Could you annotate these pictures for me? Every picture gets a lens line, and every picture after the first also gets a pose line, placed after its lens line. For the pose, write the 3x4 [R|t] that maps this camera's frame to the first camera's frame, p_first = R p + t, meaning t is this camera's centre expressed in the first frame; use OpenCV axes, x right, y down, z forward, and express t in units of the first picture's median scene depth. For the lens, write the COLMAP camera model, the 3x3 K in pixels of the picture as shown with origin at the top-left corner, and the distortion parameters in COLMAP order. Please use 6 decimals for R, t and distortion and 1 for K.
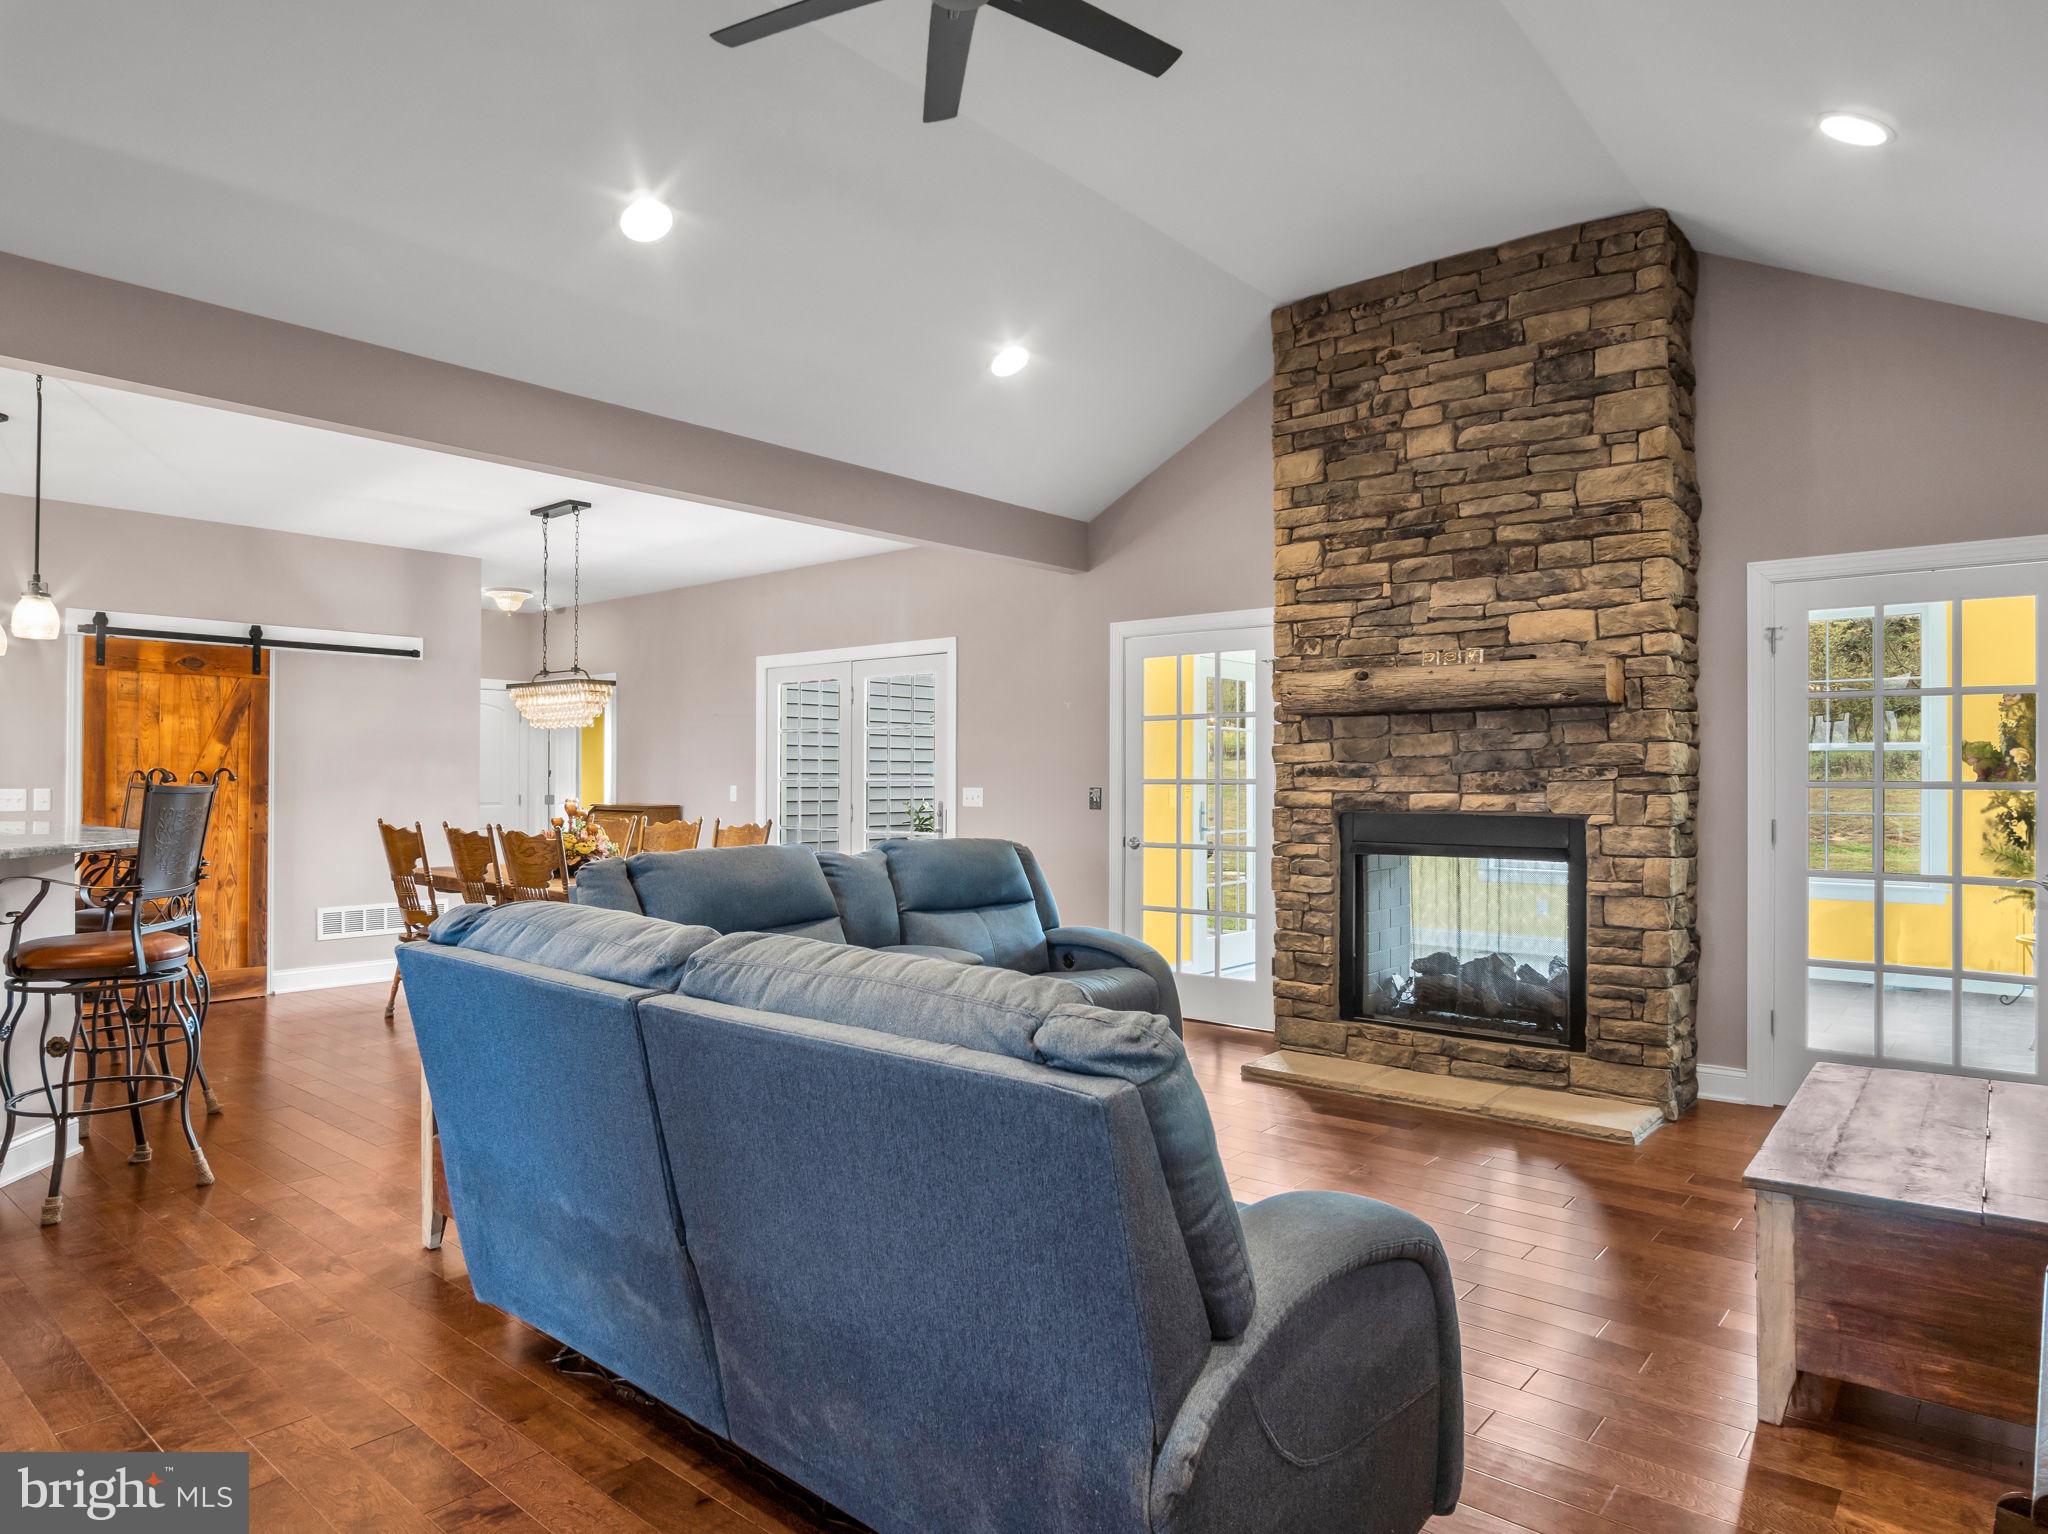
lens RADIAL K [[1262.0, 0, 990.4], [0, 1262.0, 757.7], [0, 0, 1]] dist [-0.023098, 0.004309]
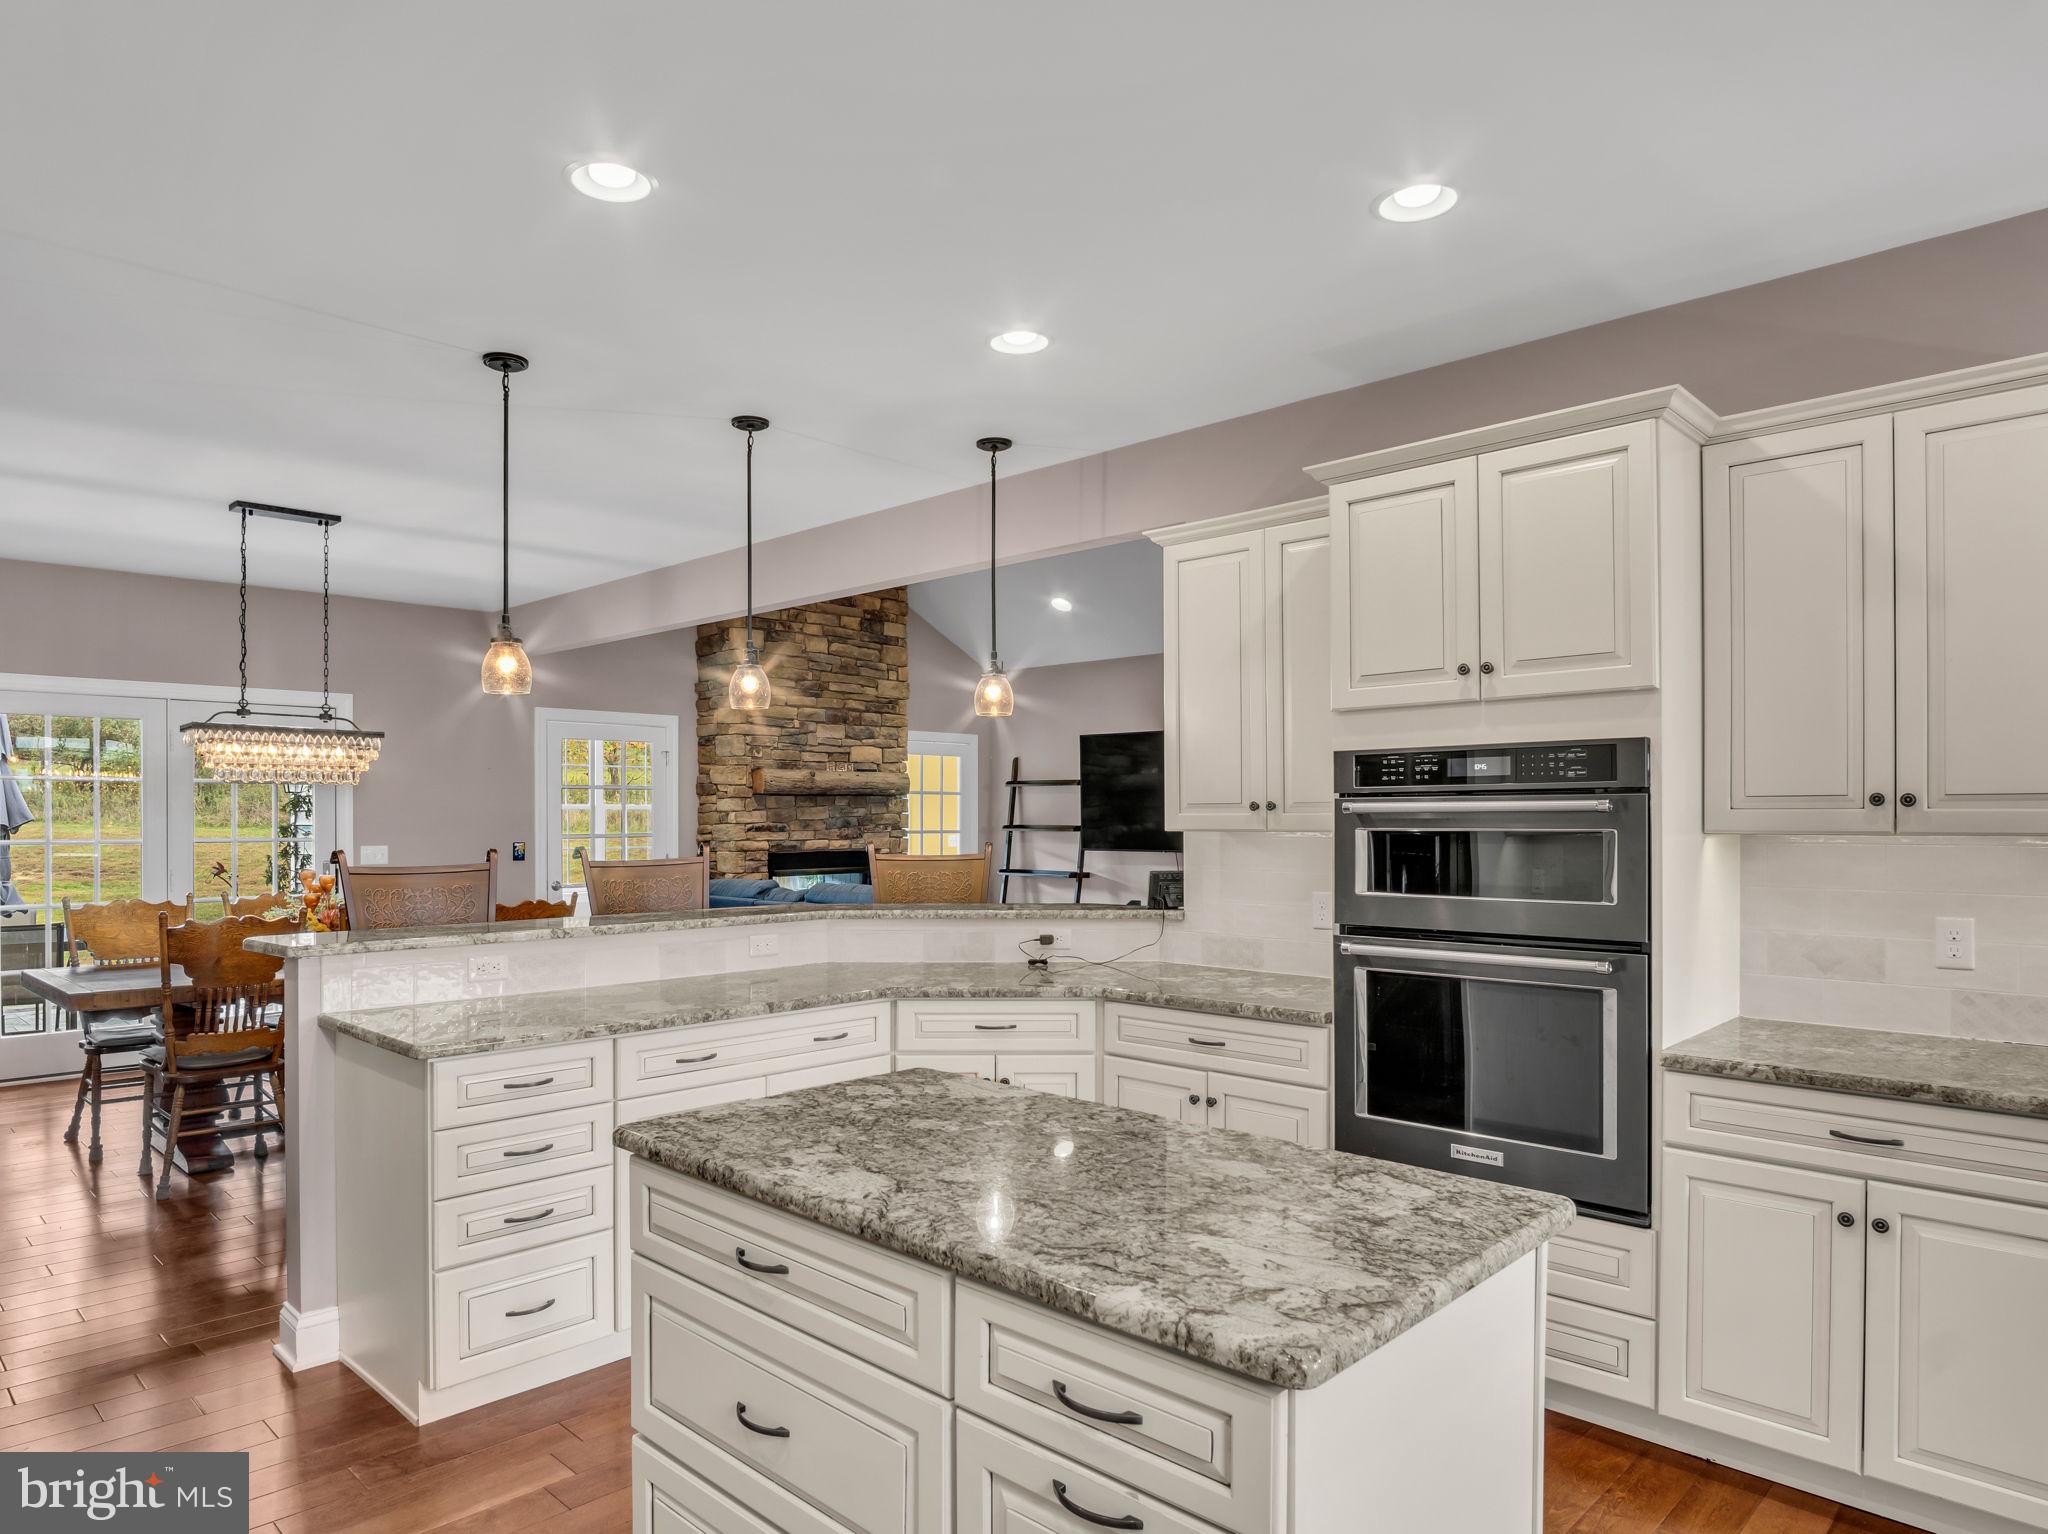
lens RADIAL K [[1262.0, 0, 1004.2], [0, 1262.0, 770.9], [0, 0, 1]] dist [-0.023098, 0.004309]
pose [[0.048254, 0.032271, 0.998314, -1.365691], [-0.013338, 0.999410, -0.031661, -0.016534], [-0.998746, -0.011788, 0.048656, 0.612400]]
